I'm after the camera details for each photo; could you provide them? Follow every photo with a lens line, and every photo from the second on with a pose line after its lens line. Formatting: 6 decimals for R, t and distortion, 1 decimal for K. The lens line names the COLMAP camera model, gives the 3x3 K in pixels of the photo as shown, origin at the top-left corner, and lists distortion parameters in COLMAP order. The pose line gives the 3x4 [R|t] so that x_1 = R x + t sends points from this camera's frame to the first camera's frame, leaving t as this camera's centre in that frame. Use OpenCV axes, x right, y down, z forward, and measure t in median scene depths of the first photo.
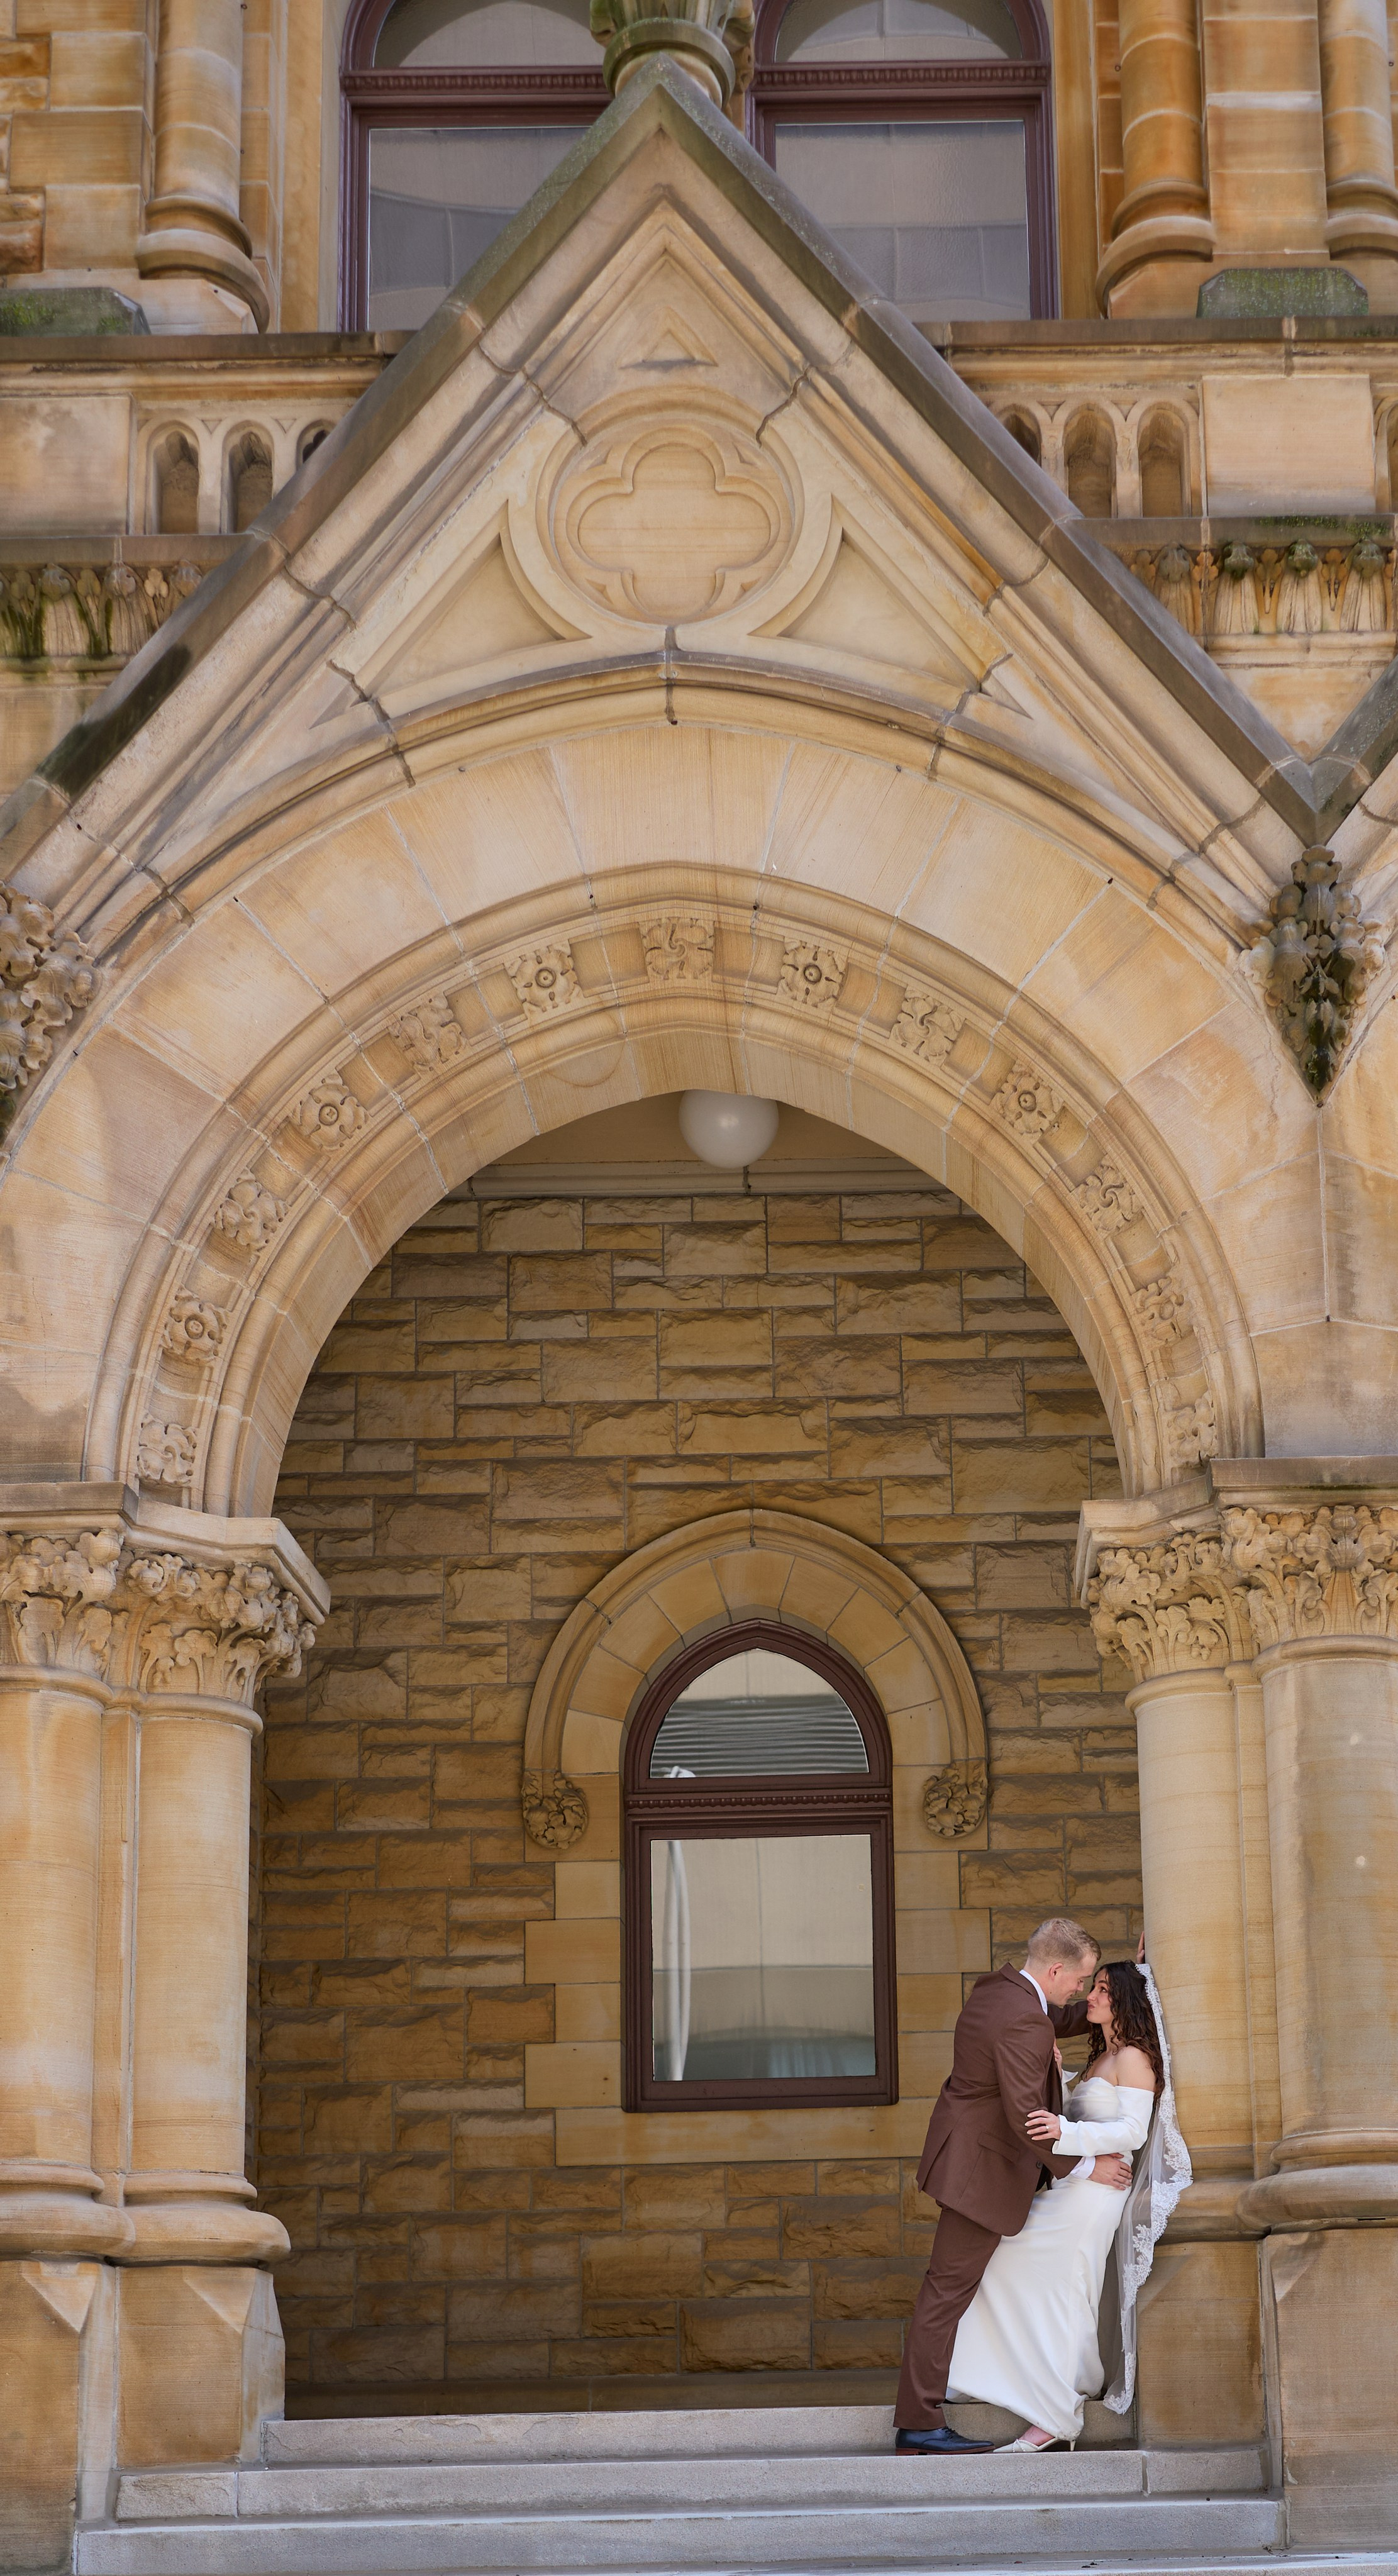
lens RADIAL K [[3087.1, 0, 977.7], [0, 3087.1, 1935.8], [0, 0, 1]] dist [0.006502, 0.000573]
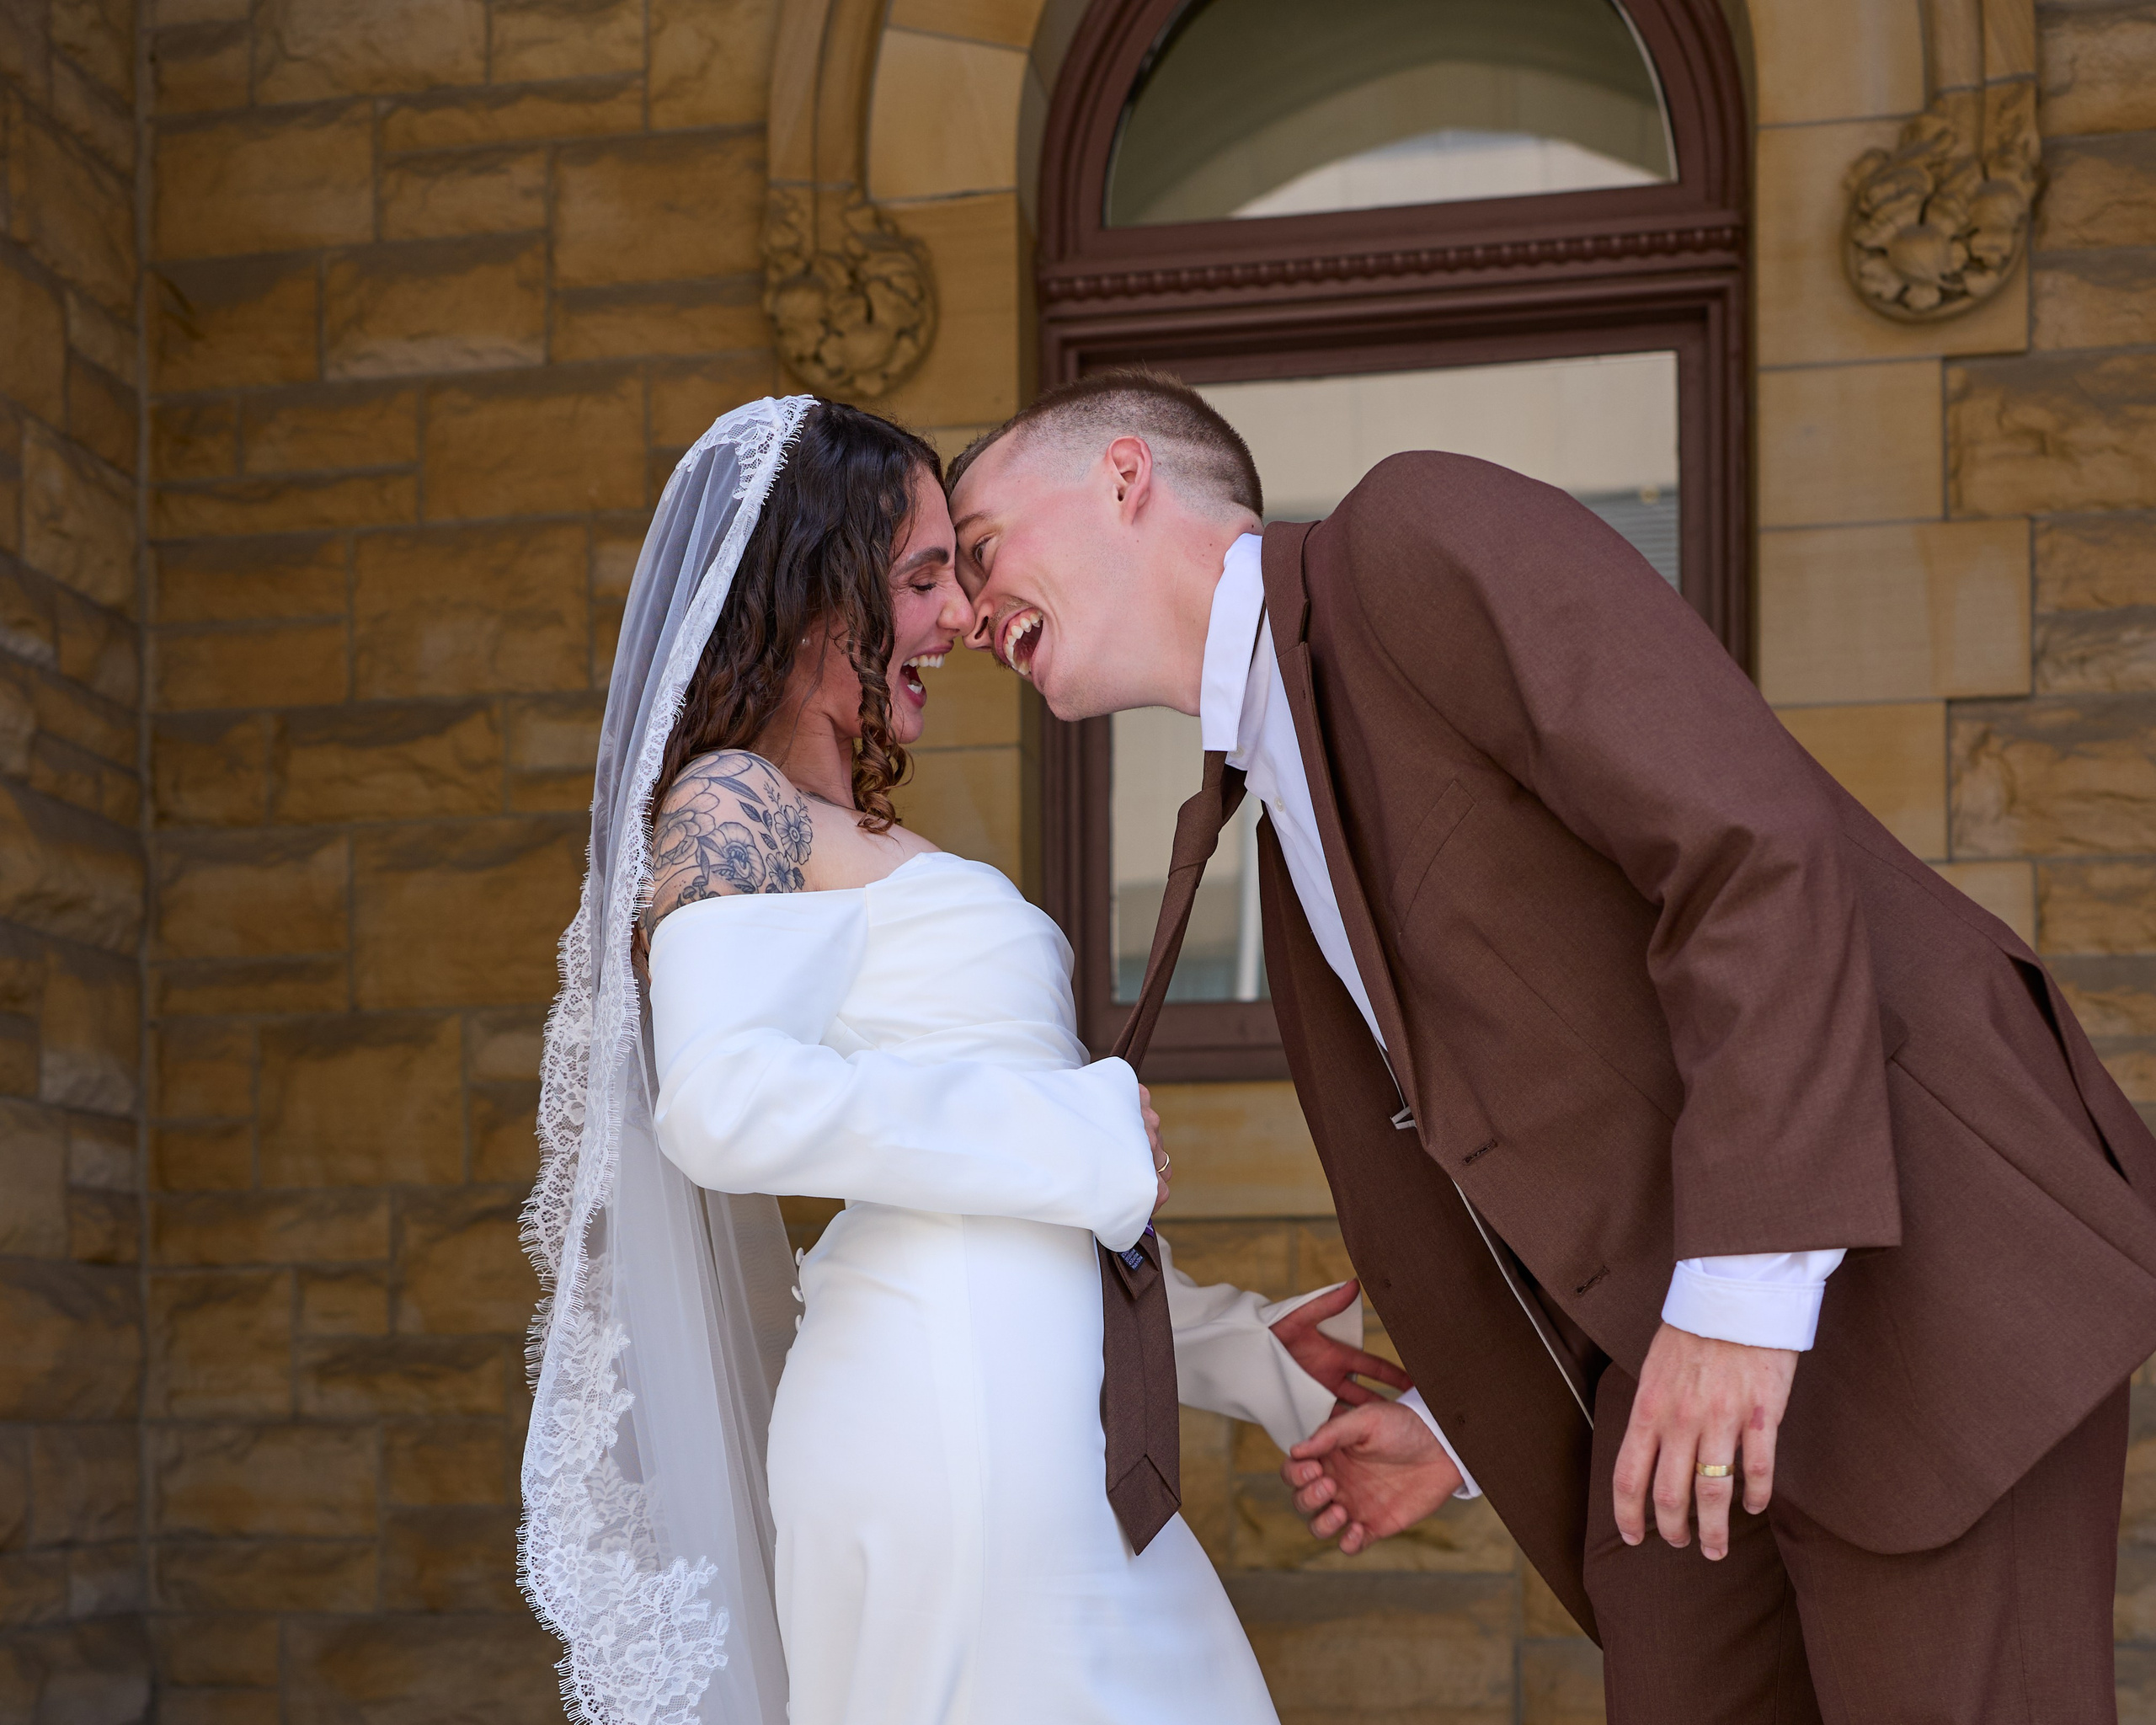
lens RADIAL K [[2954.9, 0, 977.9], [0, 2954.9, 1365.1], [0, 0, 1]] dist [-0.012192, 0.021021]
pose [[0.981335, 0.018372, -0.191429, -0.058942], [0.014537, 0.985492, 0.169101, 0.034587], [0.191758, -0.168727, 0.966830, 0.757327]]
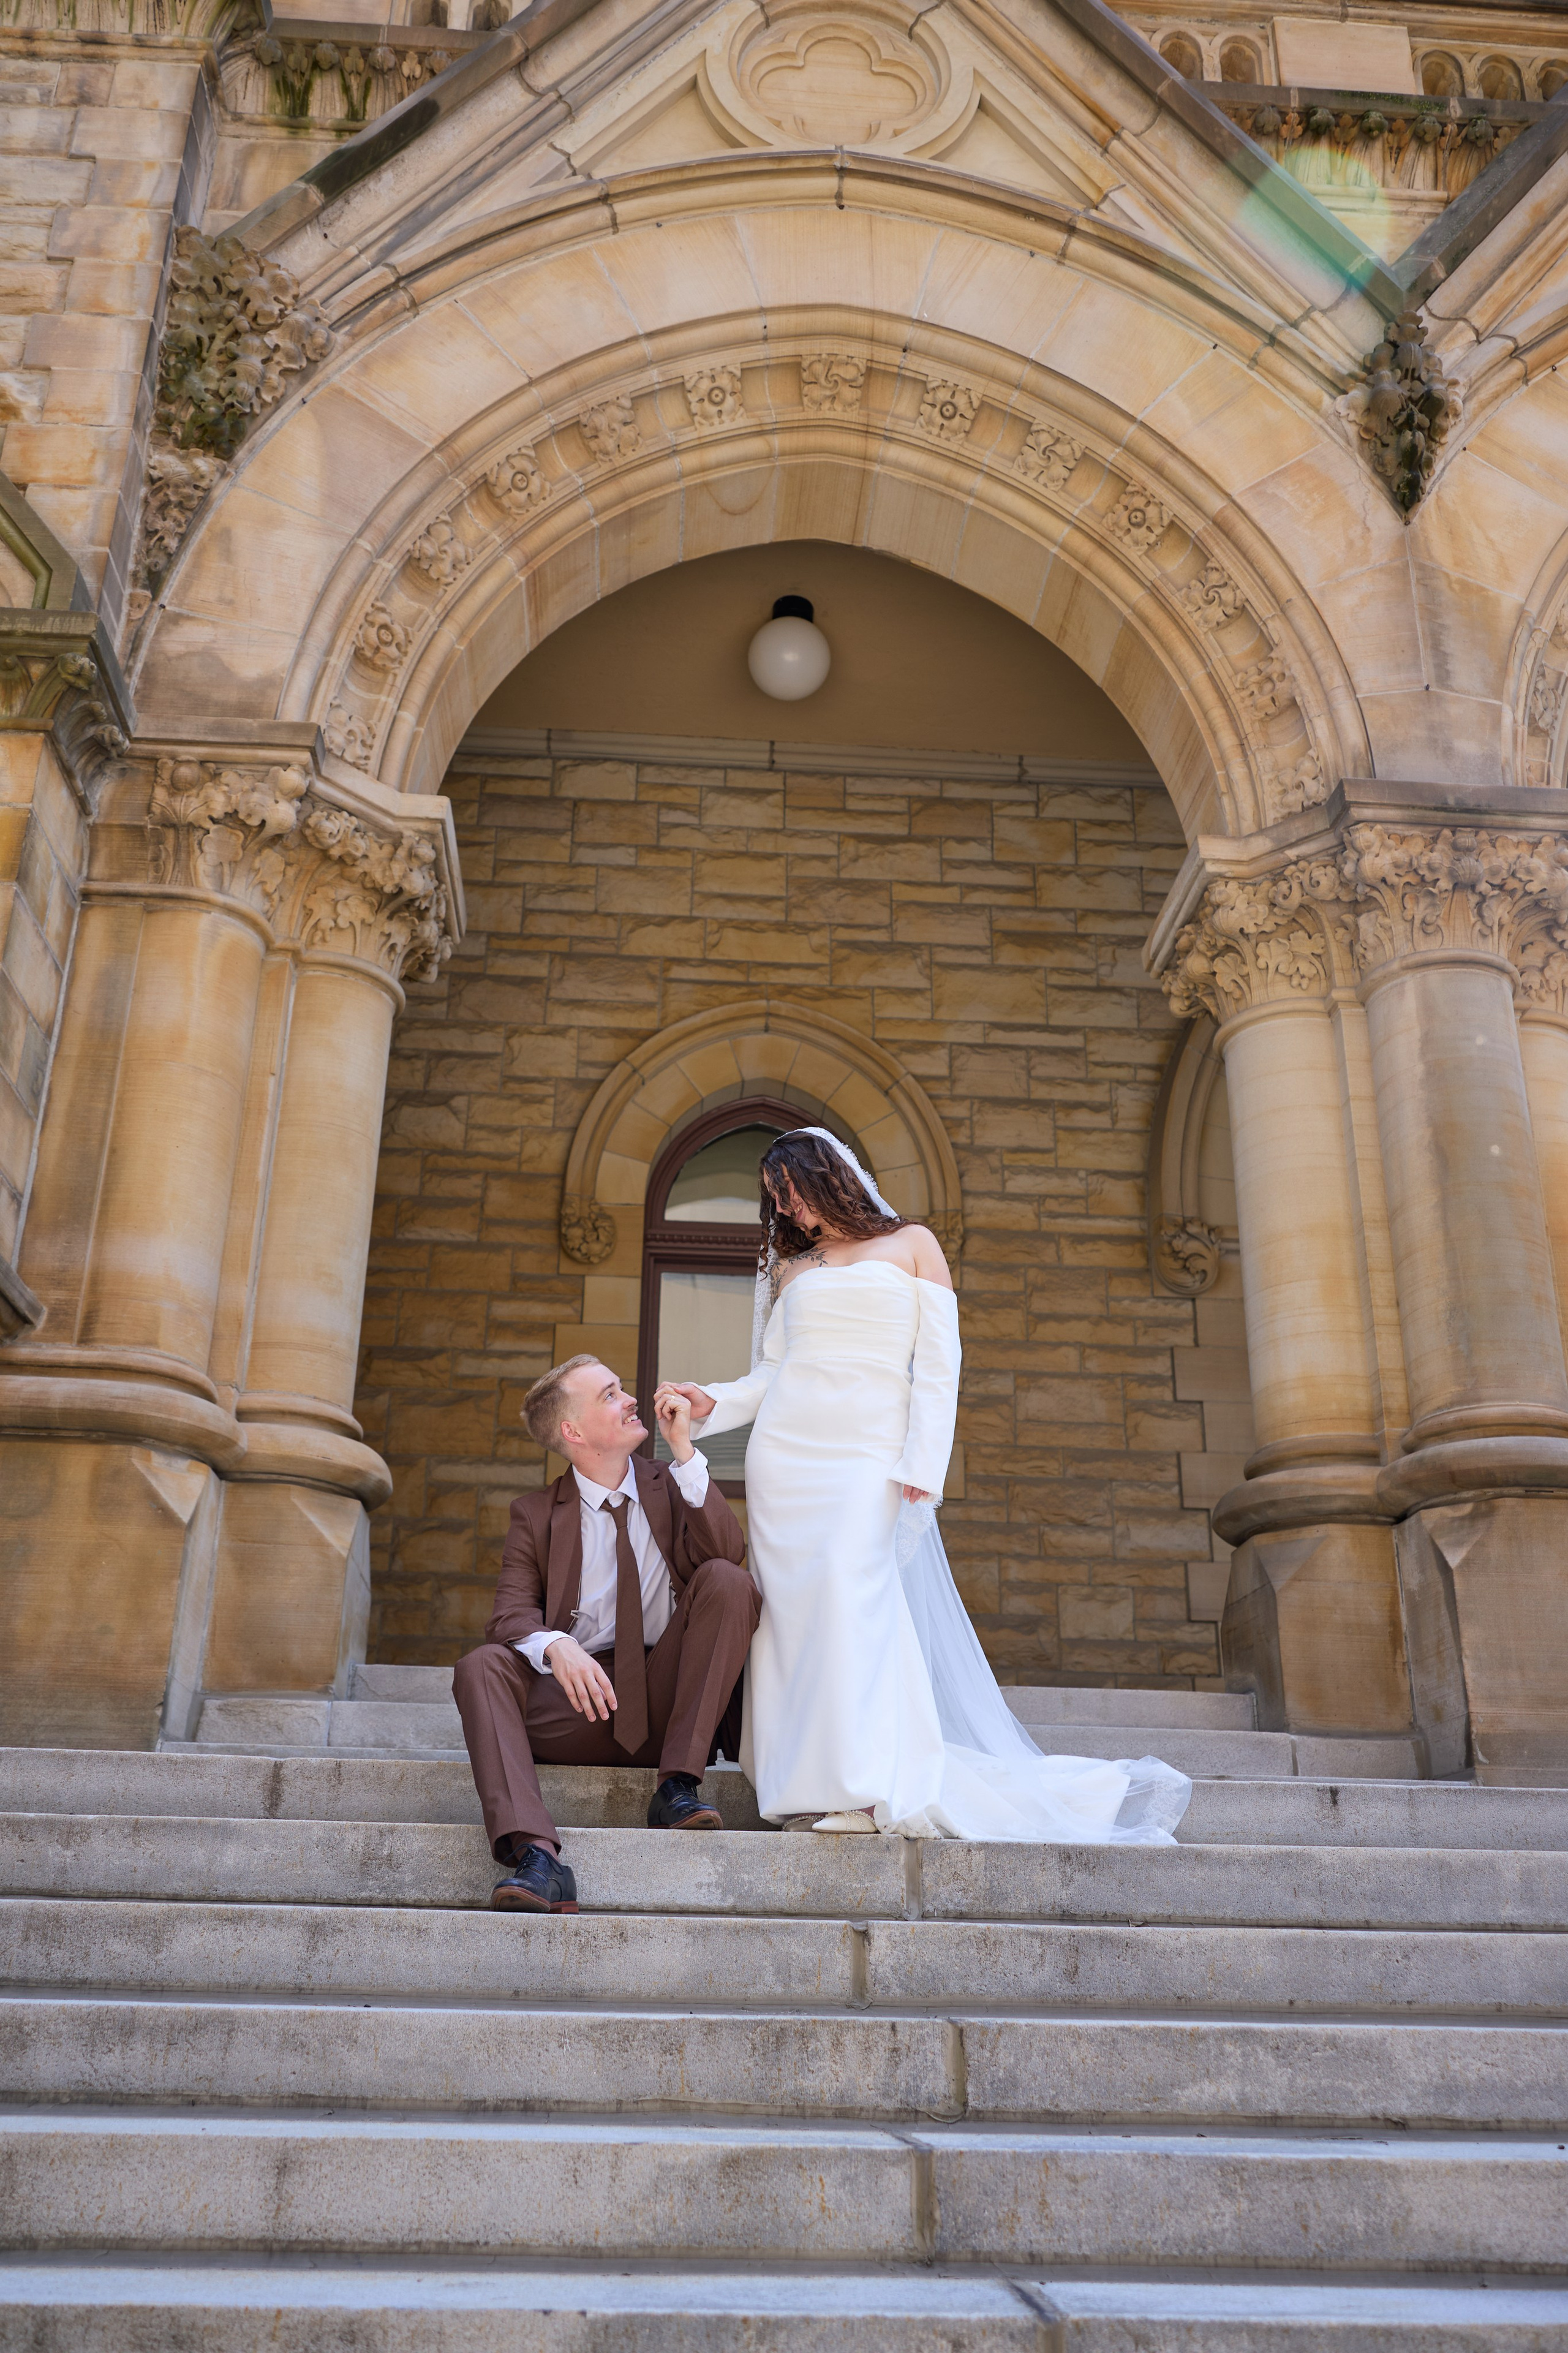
lens RADIAL K [[2017.9, 0, 742.0], [0, 2017.9, 1172.5], [0, 0, 1]] dist [0.000638, -0.000543]
pose [[0.997543, 0.064808, 0.026606, -0.122282], [-0.057051, 0.971901, -0.228371, 0.129323], [-0.040659, 0.226292, 0.973211, 0.313801]]
